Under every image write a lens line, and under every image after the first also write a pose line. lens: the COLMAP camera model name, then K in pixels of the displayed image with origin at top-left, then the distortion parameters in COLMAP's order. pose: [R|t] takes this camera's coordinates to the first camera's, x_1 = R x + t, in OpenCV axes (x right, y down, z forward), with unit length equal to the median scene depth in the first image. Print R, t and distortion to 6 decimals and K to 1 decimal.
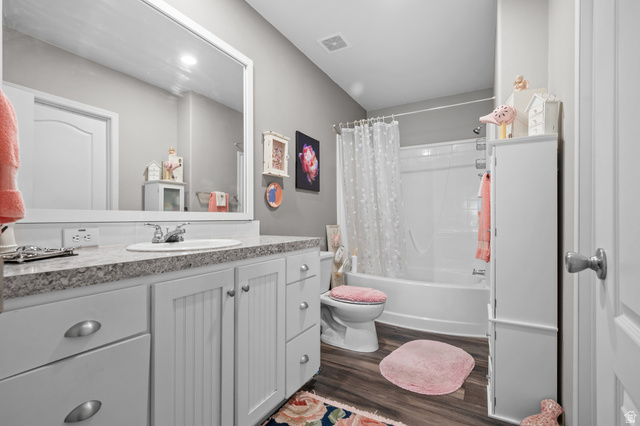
lens RADIAL K [[292.1, 0, 317.4], [0, 292.1, 214.8], [0, 0, 1]] dist [0.001174, -0.002312]
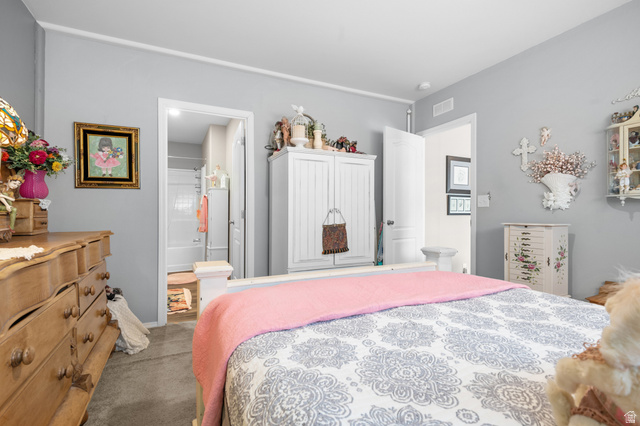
lens RADIAL K [[292.1, 0, 318.9], [0, 292.1, 211.9], [0, 0, 1]] dist [0.001174, -0.002312]
pose [[0.545034, -0.000982, 0.838413, -1.253882], [-0.008317, 0.999944, 0.006577, -0.041693], [-0.838372, -0.010558, 0.544996, -1.499005]]
